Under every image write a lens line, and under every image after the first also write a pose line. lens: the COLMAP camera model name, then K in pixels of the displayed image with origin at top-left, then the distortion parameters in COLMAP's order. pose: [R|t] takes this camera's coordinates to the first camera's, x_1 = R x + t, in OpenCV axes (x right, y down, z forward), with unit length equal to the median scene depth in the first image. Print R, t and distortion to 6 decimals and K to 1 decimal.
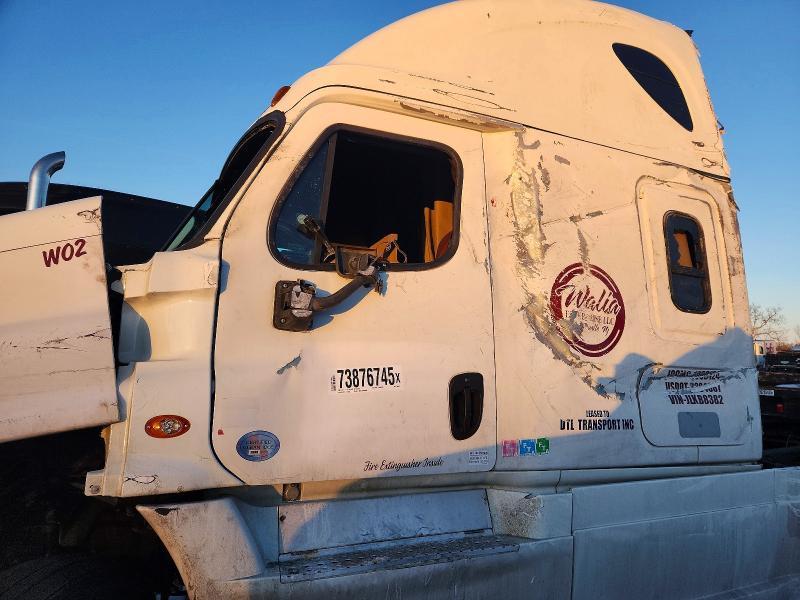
lens RADIAL K [[544.2, 0, 412.3], [0, 544.2, 299.9], [0, 0, 1]] dist [0.072080, -0.071983]
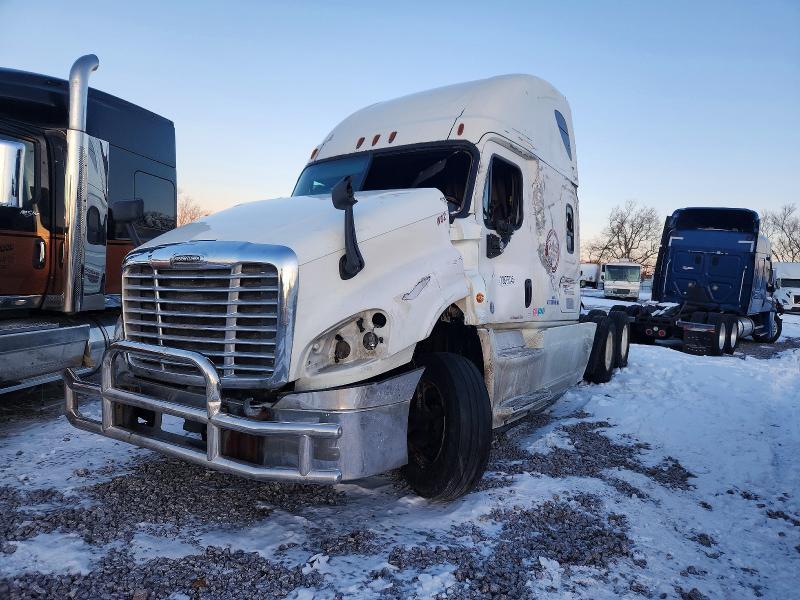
lens RADIAL K [[544.2, 0, 412.3], [0, 544.2, 299.9], [0, 0, 1]] dist [0.072080, -0.071983]
pose [[0.837904, 0.010756, 0.545711, -1.369031], [-0.108092, 0.983274, 0.146588, -0.052813], [-0.535007, -0.181813, 0.825052, -0.547554]]
